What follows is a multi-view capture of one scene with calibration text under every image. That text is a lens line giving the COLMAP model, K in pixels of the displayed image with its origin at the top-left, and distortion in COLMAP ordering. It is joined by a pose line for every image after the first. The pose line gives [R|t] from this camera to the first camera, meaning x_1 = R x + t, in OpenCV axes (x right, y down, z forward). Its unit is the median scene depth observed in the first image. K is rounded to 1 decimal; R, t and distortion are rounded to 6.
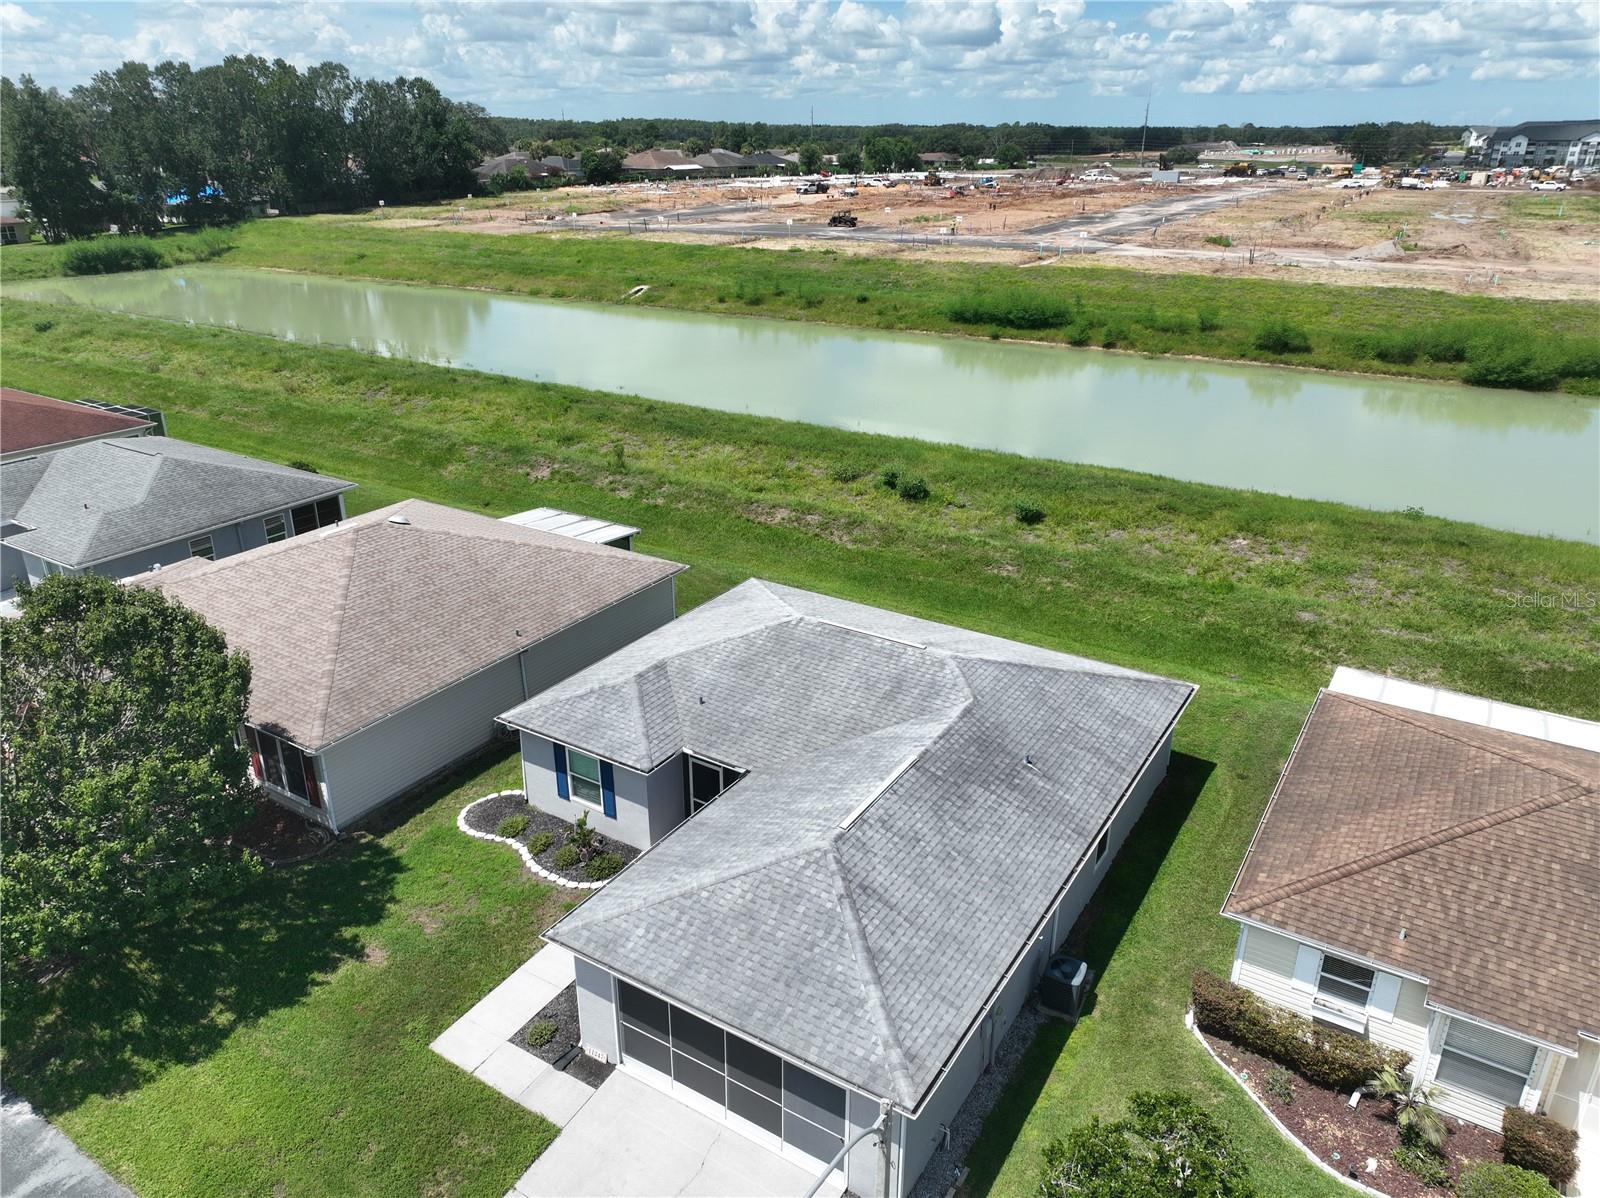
lens RADIAL K [[1097.7, 0, 804.5], [0, 1097.7, 650.6], [0, 0, 1]] dist [0.034168, 0.001326]
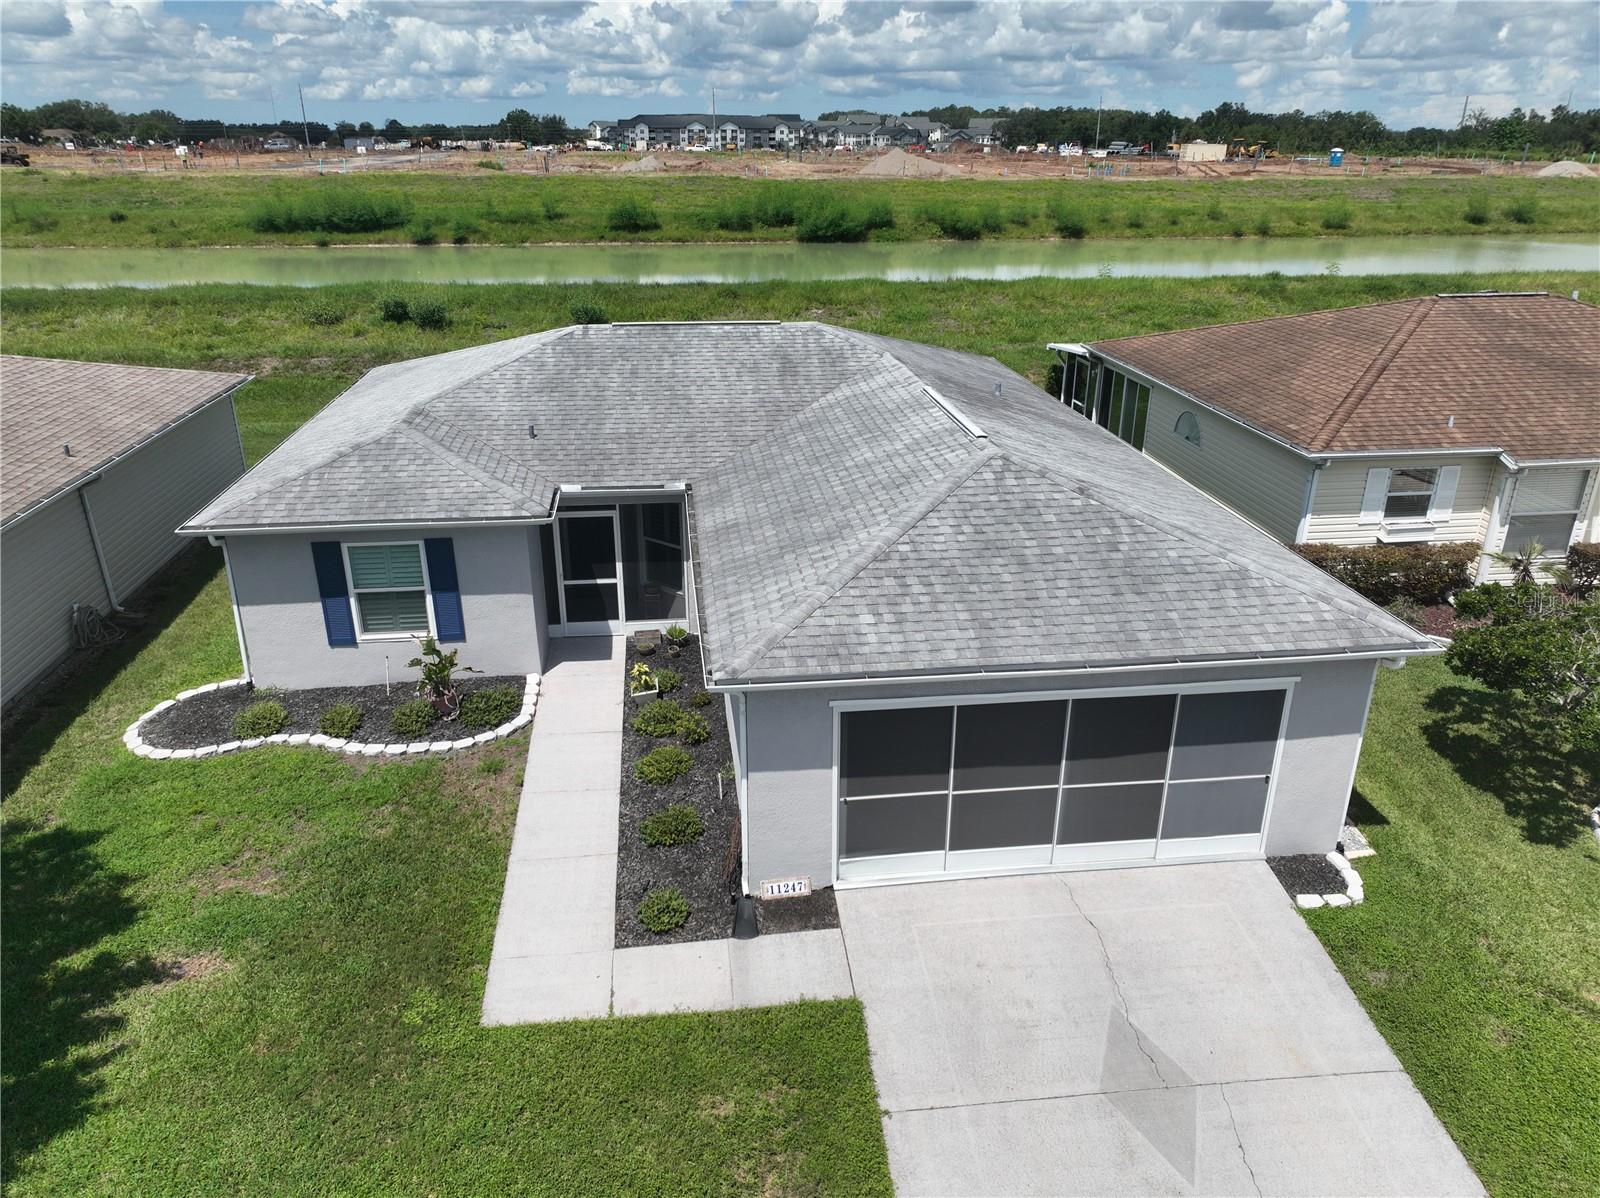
lens RADIAL K [[1122.1, 0, 800.0], [0, 1122.1, 599.0], [0, 0, 1]] dist [-0.001419, 0.016948]
pose [[0.779636, -0.241045, 0.577983, -0.370798], [0.267809, 0.962632, 0.040216, 0.153462], [-0.566079, 0.123435, 0.815057, 0.388362]]
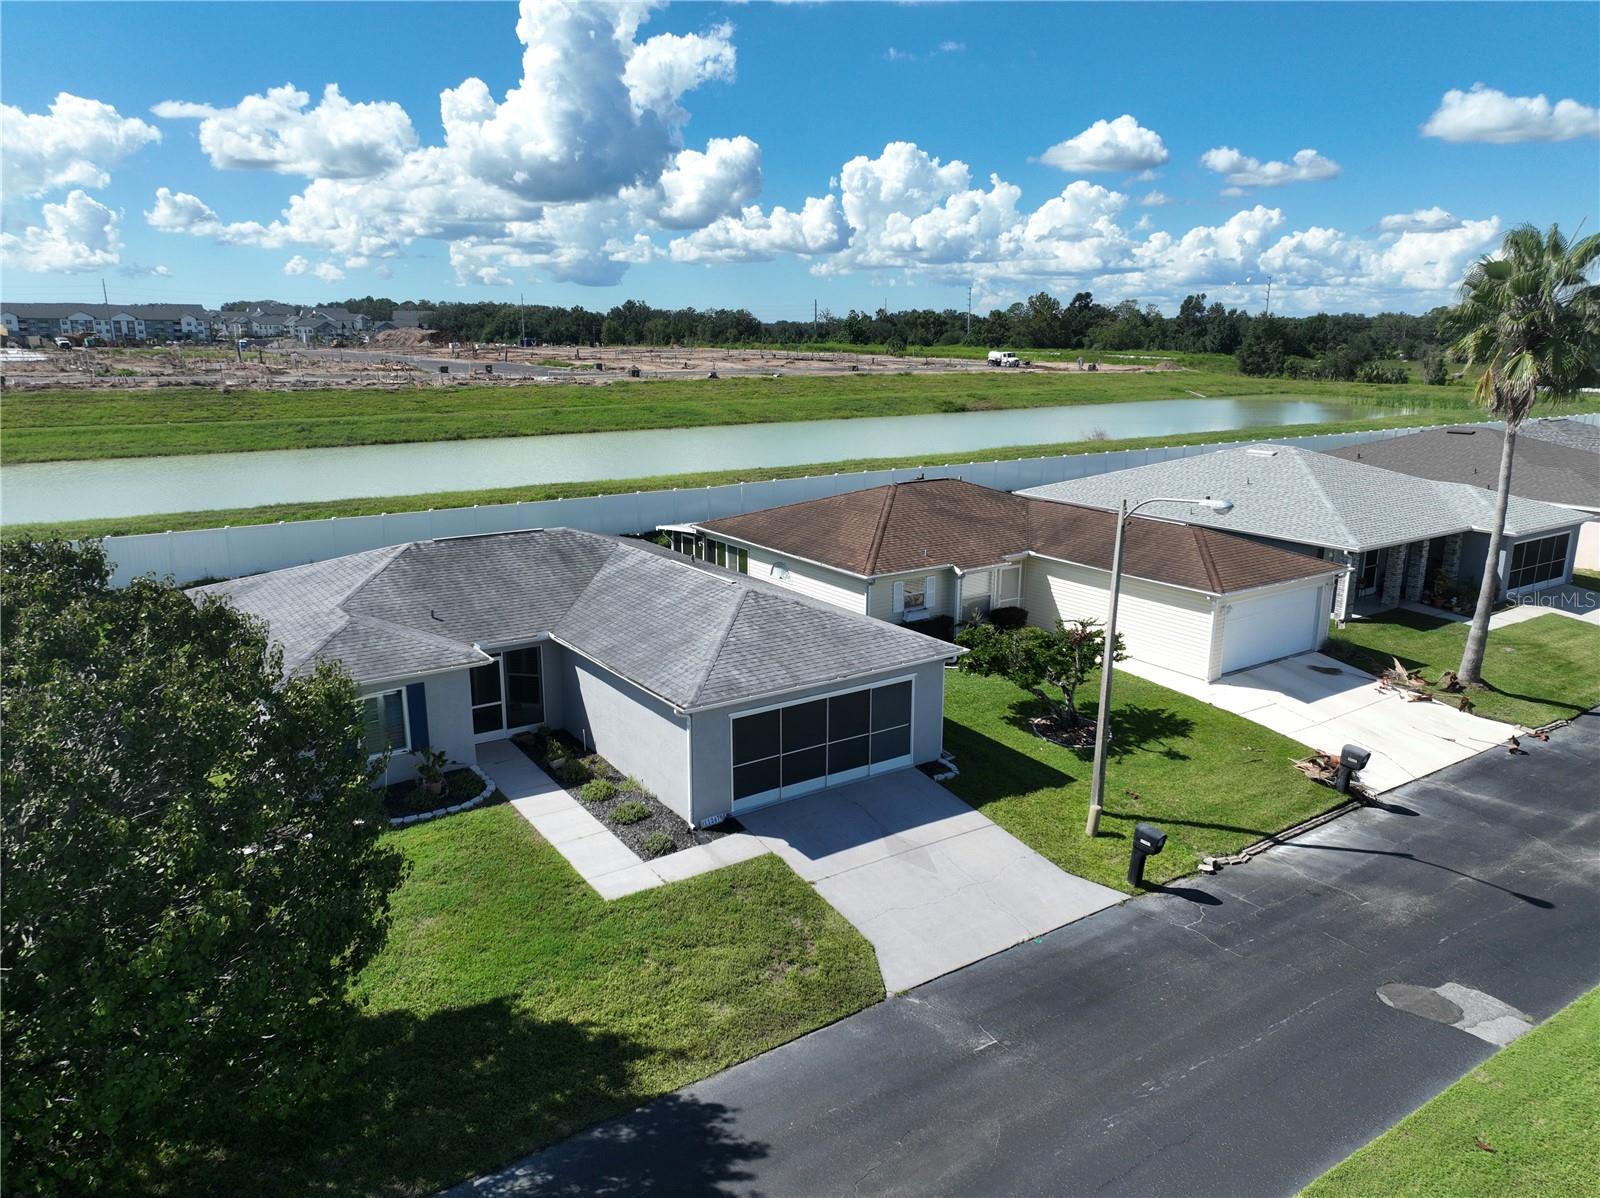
lens RADIAL K [[1122.1, 0, 800.0], [0, 1122.1, 599.0], [0, 0, 1]] dist [-0.001419, 0.016948]
pose [[0.395048, -0.220959, 0.891692, -0.840463], [0.389391, 0.919410, 0.055315, 0.104778], [-0.832053, 0.325365, 0.449251, 0.275894]]
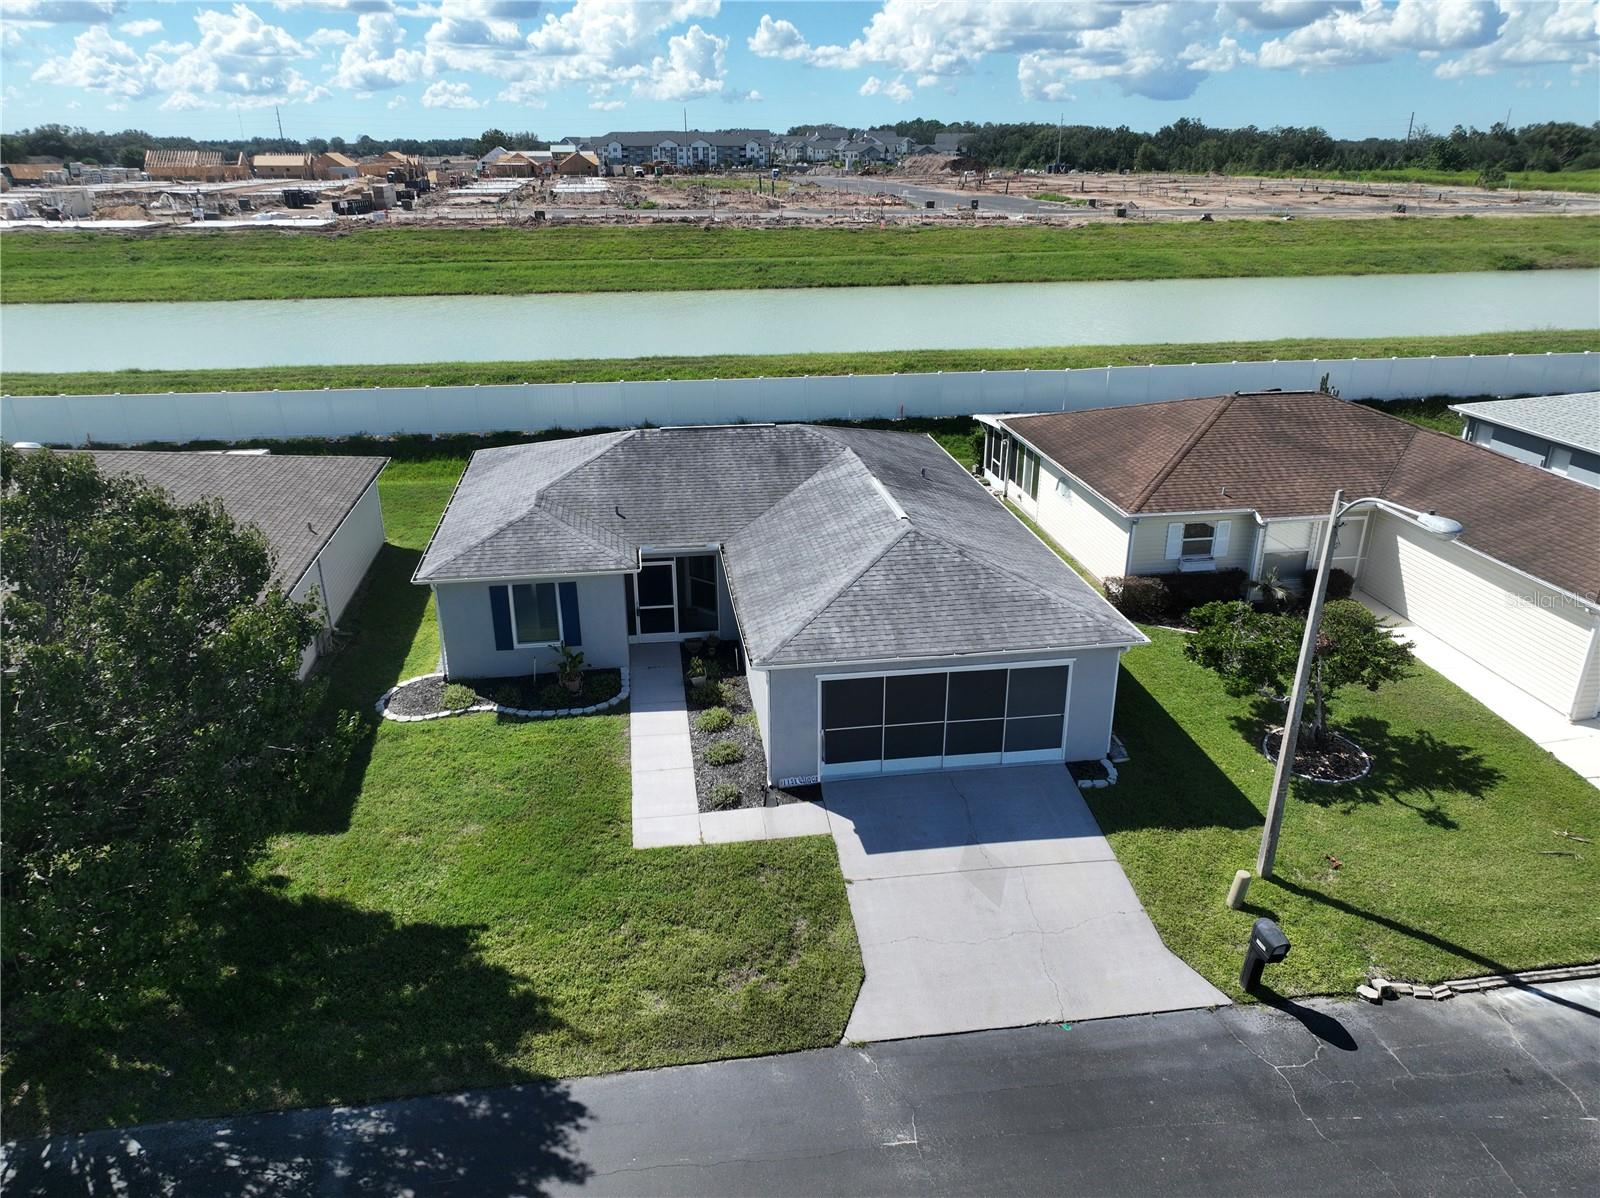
lens RADIAL K [[1122.1, 0, 800.0], [0, 1122.1, 599.0], [0, 0, 1]] dist [-0.001419, 0.016948]
pose [[0.763448, -0.249251, 0.595837, -0.581118], [0.281254, 0.958770, 0.040701, 0.126024], [-0.581415, 0.136509, 0.802073, 0.112463]]
